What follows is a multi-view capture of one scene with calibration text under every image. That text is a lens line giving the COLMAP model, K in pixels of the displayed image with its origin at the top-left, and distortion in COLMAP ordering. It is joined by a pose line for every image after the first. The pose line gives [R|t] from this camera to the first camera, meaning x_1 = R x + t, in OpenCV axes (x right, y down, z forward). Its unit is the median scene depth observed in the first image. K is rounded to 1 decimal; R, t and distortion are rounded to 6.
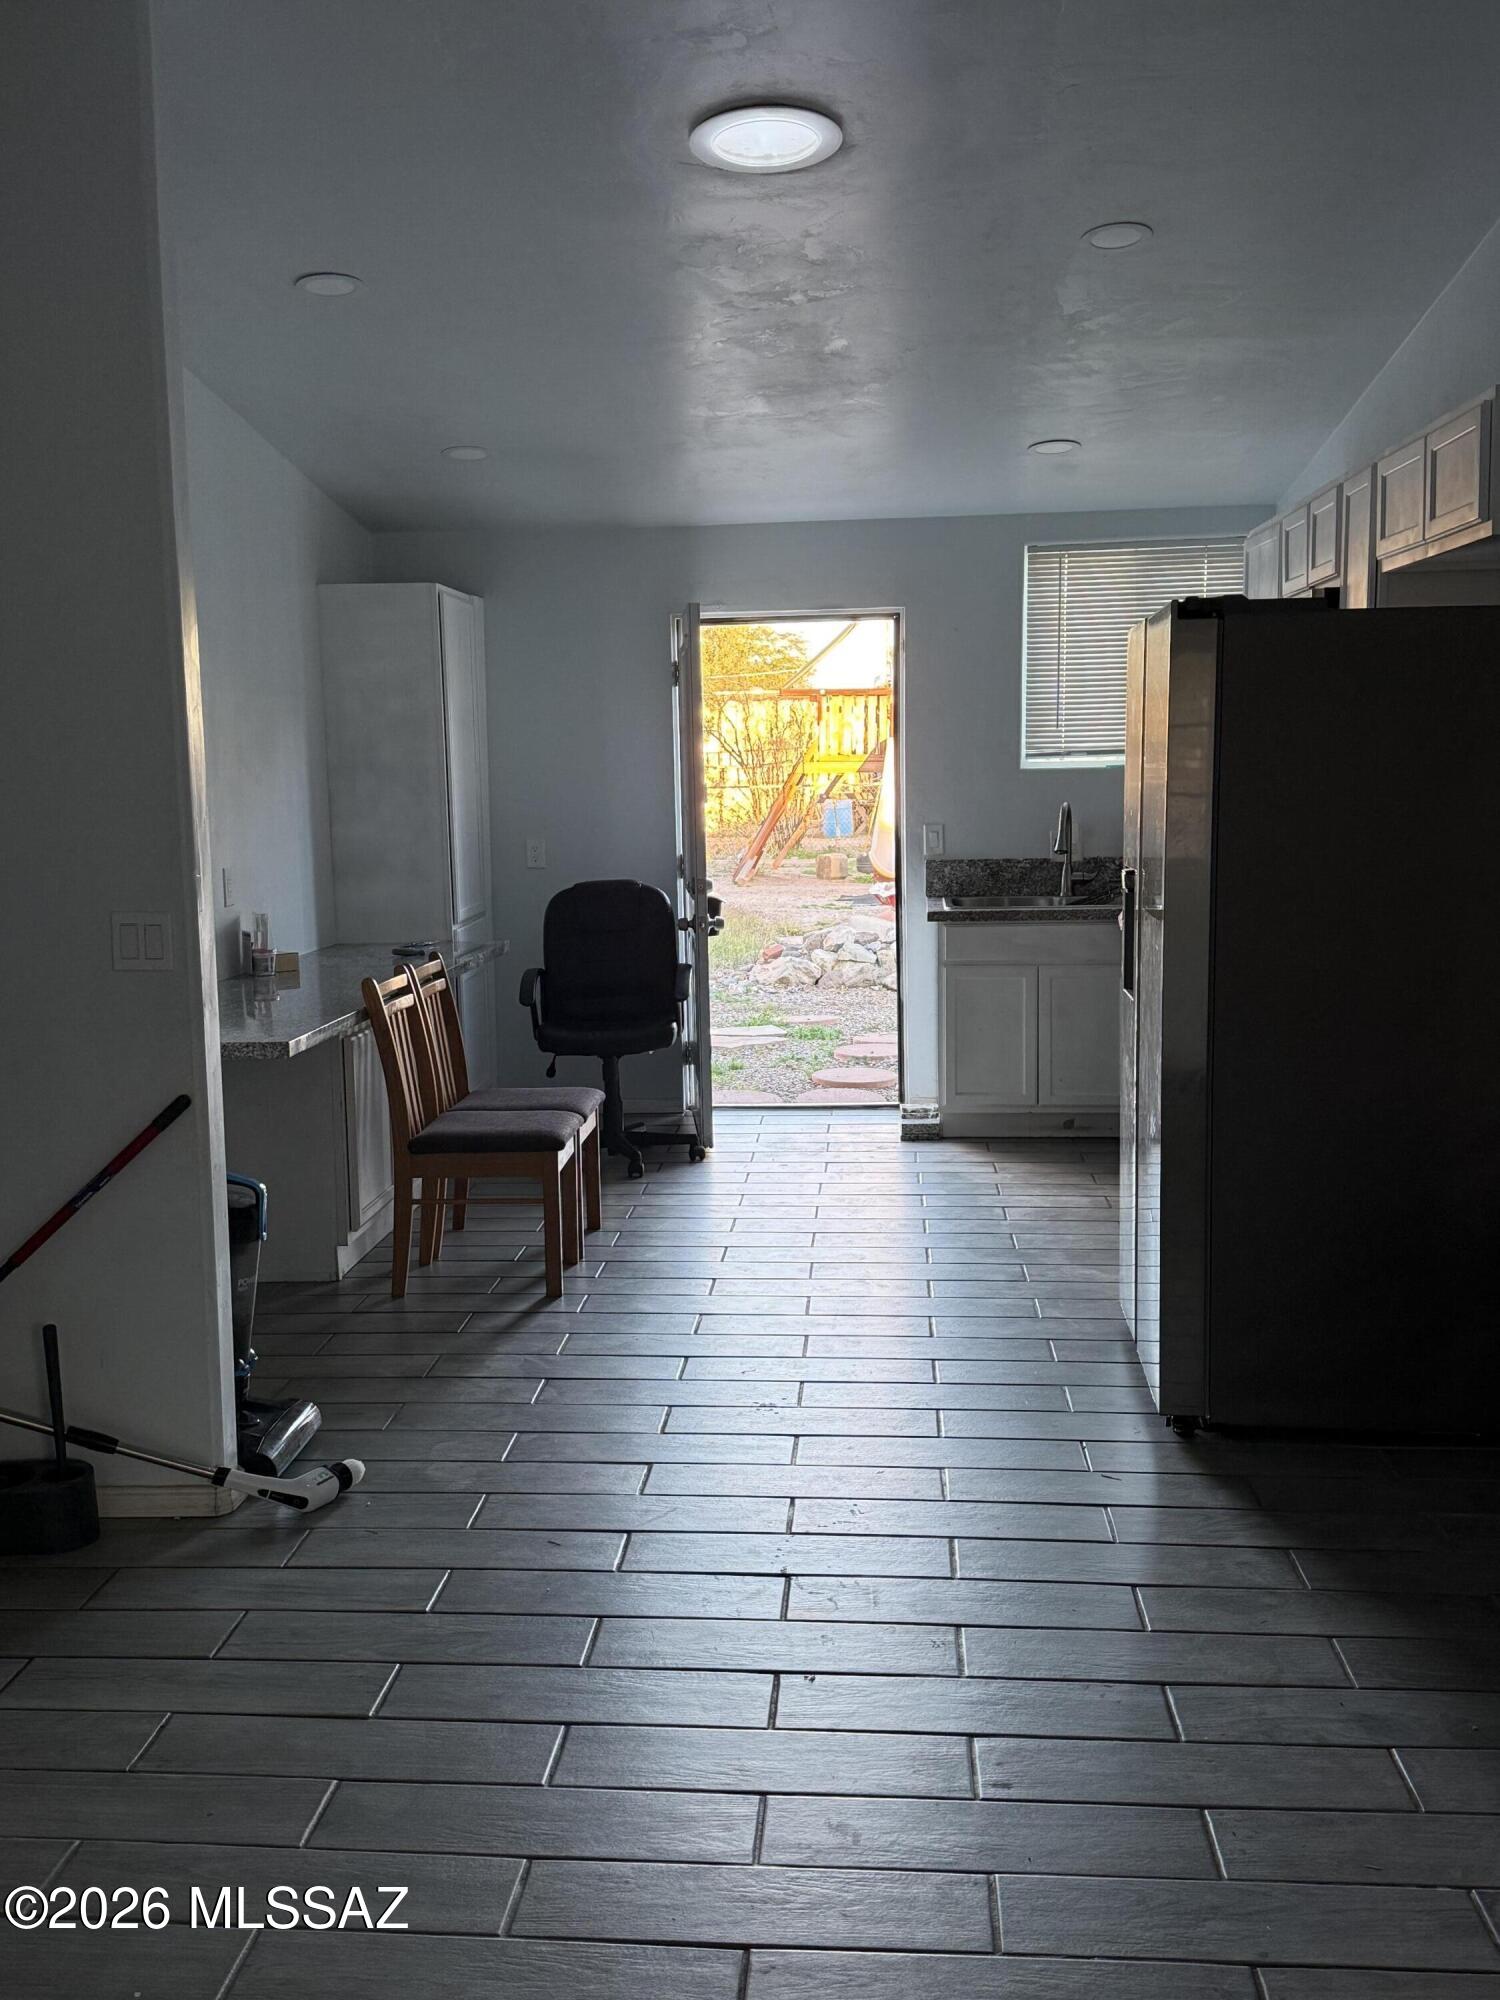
lens RADIAL K [[2025.9, 0, 747.4], [0, 2025.9, 1003.0], [0, 0, 1]] dist [0.013117, 0.000000]
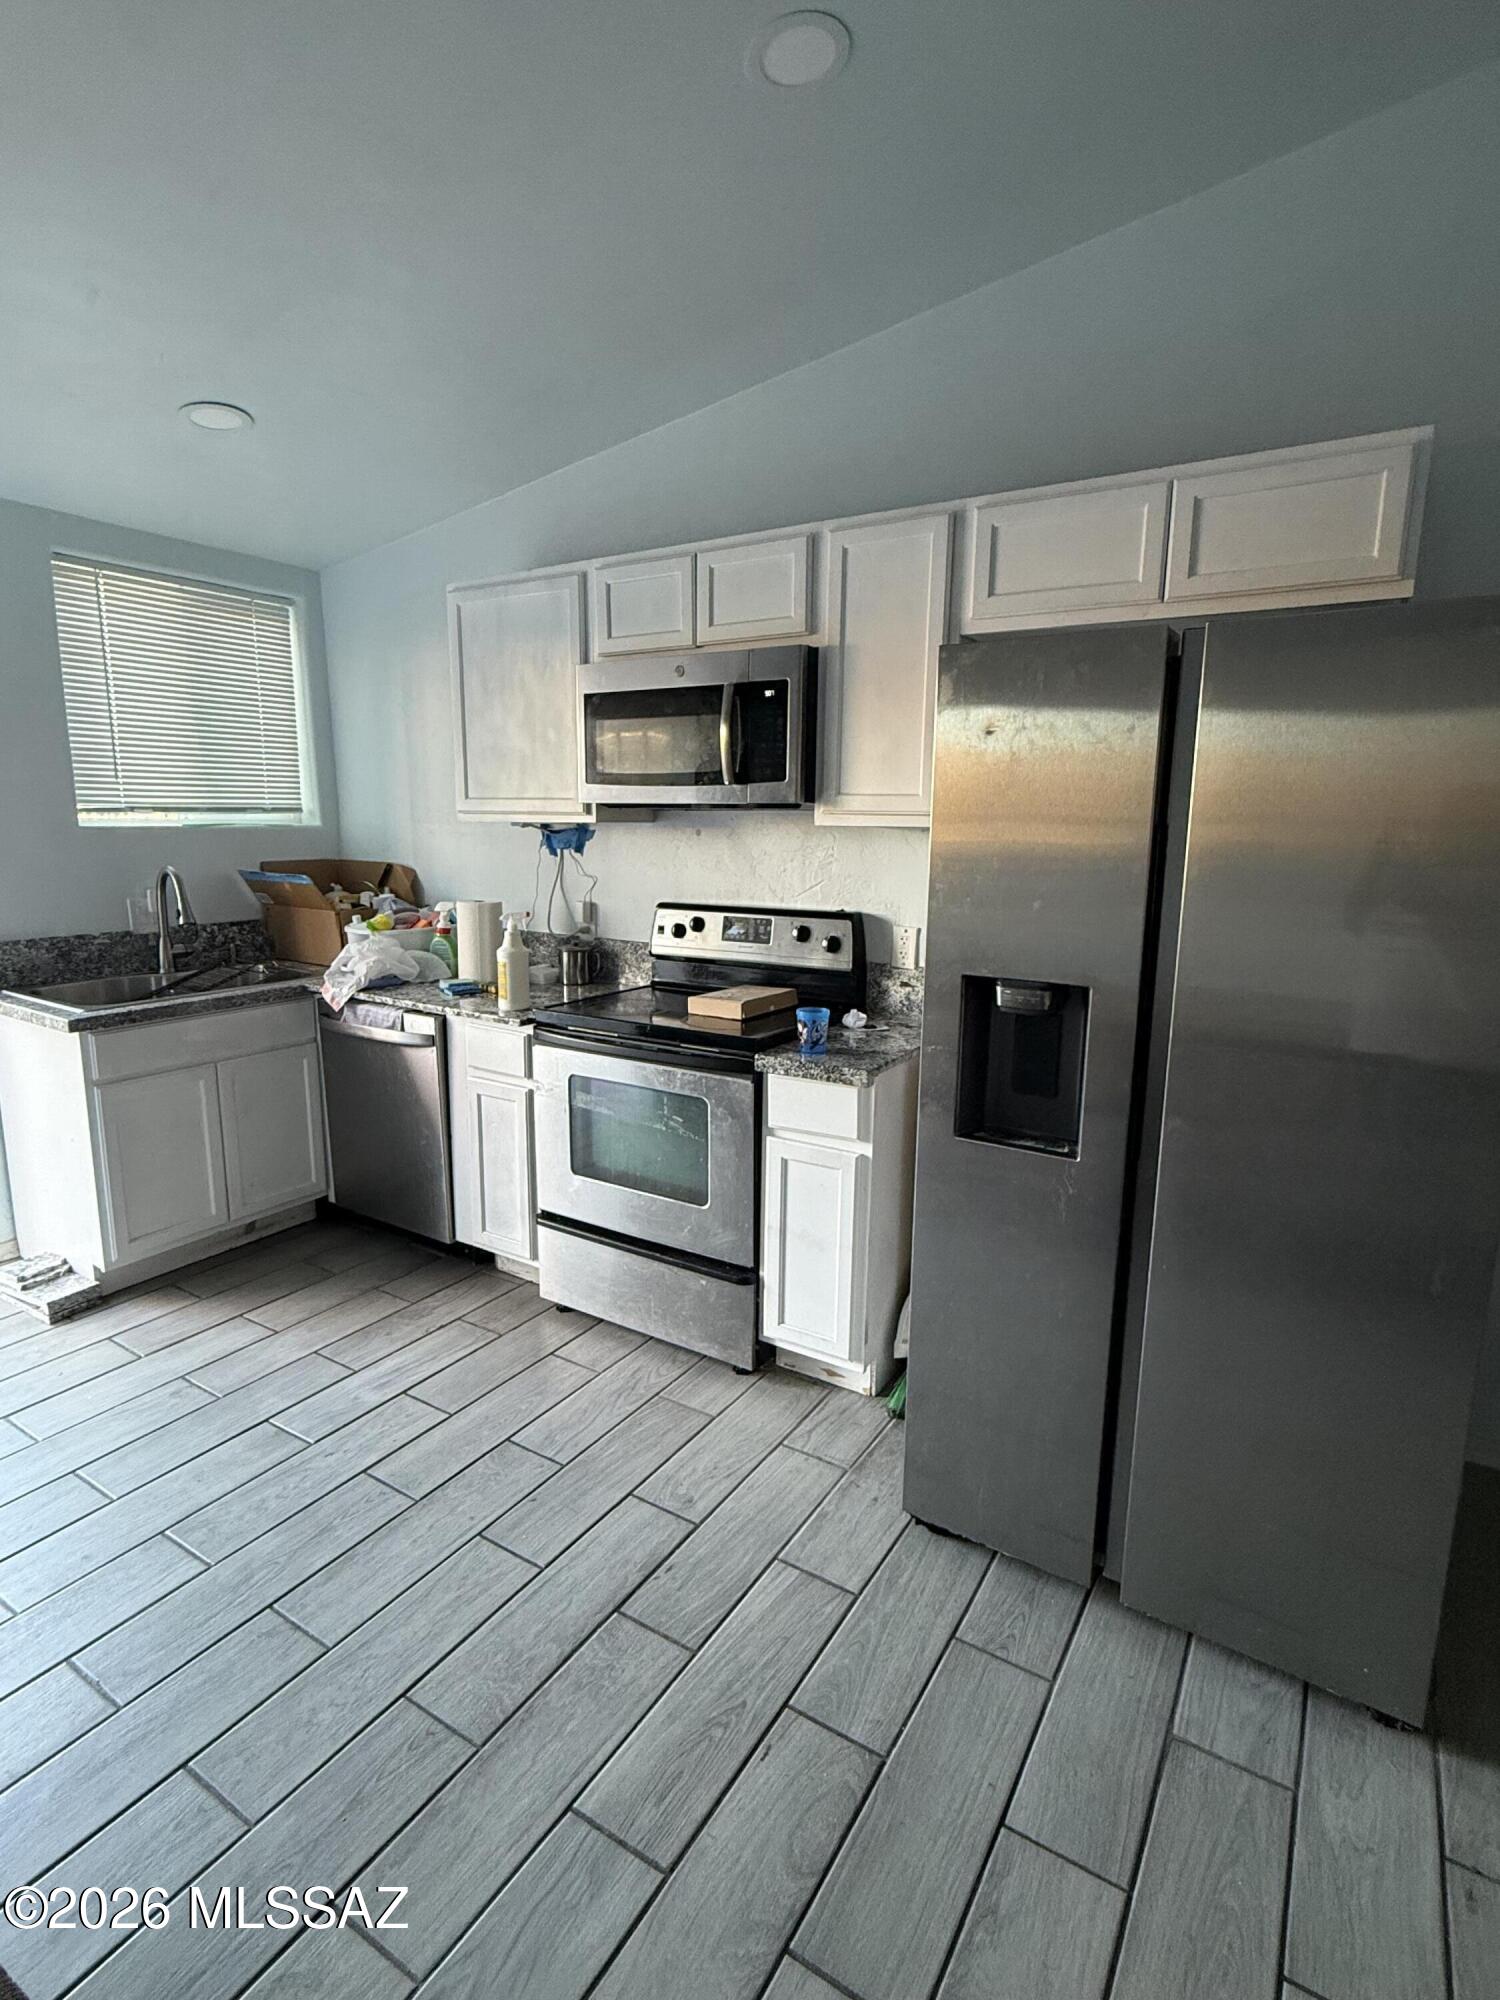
lens RADIAL K [[990.0, 0, 753.8], [0, 990.0, 994.3], [0, 0, 1]] dist [-0.004023, -0.000429]
pose [[0.465113, -0.131928, 0.875366, -0.104430], [0.085097, 0.990917, 0.104127, -0.067758], [-0.881152, 0.026061, 0.472115, 0.583635]]
